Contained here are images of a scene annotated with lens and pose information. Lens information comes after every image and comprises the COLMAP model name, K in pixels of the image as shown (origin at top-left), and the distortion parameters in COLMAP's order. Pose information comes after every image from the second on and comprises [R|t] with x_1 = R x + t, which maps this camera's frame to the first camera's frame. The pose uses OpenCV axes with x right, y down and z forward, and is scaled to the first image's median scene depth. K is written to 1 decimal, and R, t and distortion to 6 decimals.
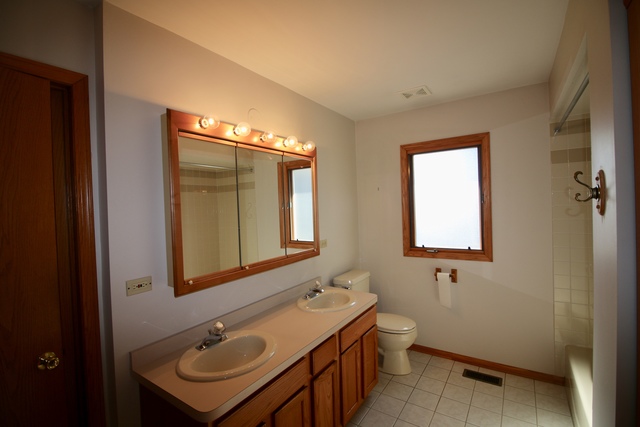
lens RADIAL K [[296.2, 0, 318.1], [0, 296.2, 212.5], [0, 0, 1]] dist [-0.011768, -0.000568]
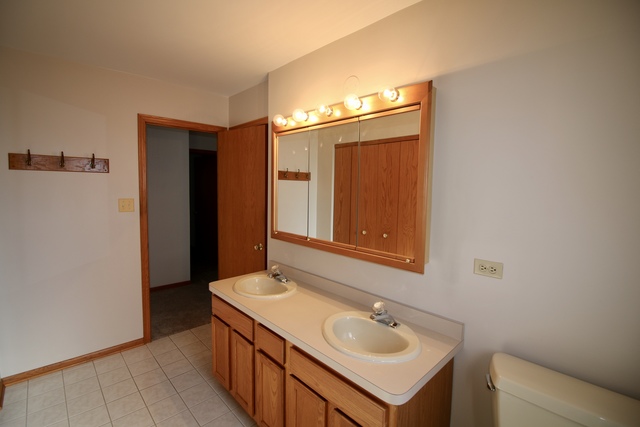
lens RADIAL K [[296.2, 0, 318.5], [0, 296.2, 210.9], [0, 0, 1]] dist [-0.011768, -0.000568]
pose [[-0.230770, 0.106343, -0.967180, 0.749311], [-0.030424, 0.992735, 0.116412, -0.046159], [0.972533, 0.056290, -0.225858, 1.177514]]
